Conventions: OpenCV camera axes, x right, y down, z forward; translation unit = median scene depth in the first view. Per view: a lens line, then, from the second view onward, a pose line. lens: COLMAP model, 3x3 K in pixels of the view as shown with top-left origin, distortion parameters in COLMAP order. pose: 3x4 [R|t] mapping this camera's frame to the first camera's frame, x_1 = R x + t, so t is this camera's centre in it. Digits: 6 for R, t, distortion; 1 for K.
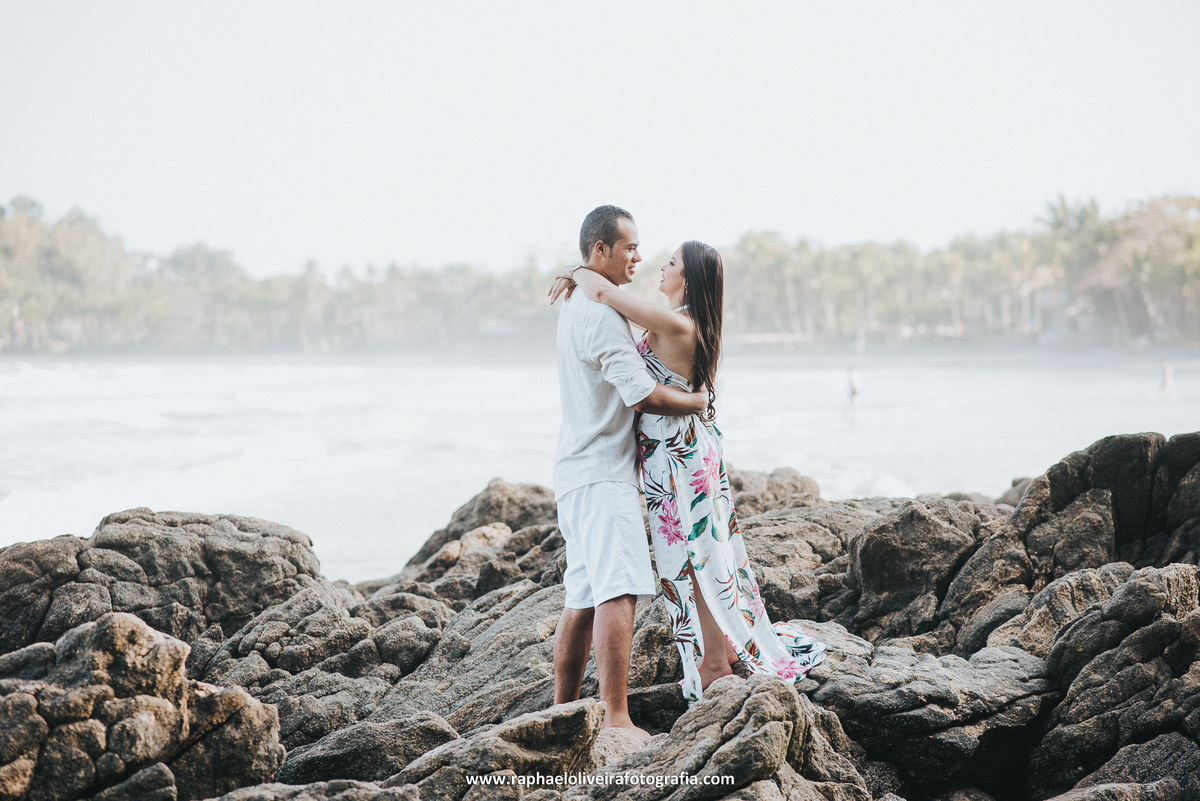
lens RADIAL K [[2890.7, 0, 605.0], [0, 2890.7, 401.1], [0, 0, 1]] dist [0.046930, 0.000000]
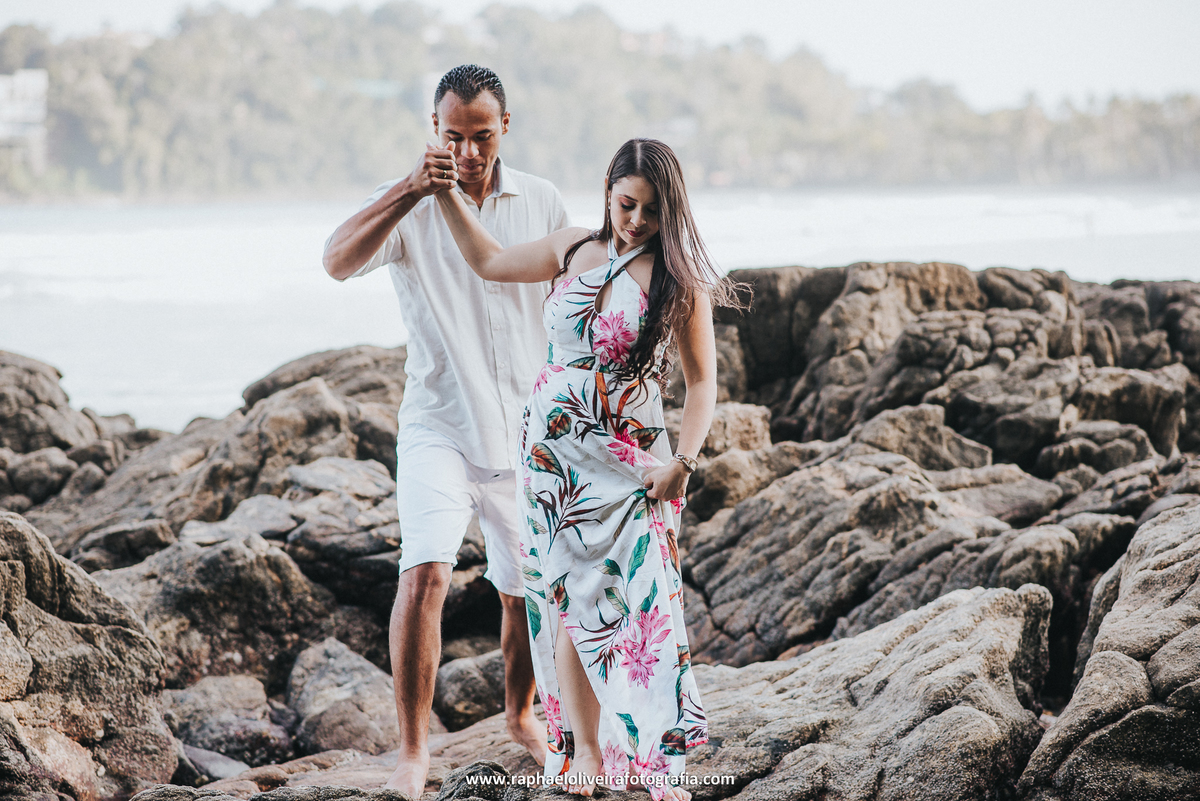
lens RADIAL K [[2890.7, 0, 601.6], [0, 2890.7, 398.6], [0, 0, 1]] dist [0.046930, 0.000000]
pose [[0.969360, 0.012519, -0.245326, 0.366887], [0.001401, 0.998402, 0.056484, 0.000979], [0.245641, -0.055098, 0.967794, 0.080191]]
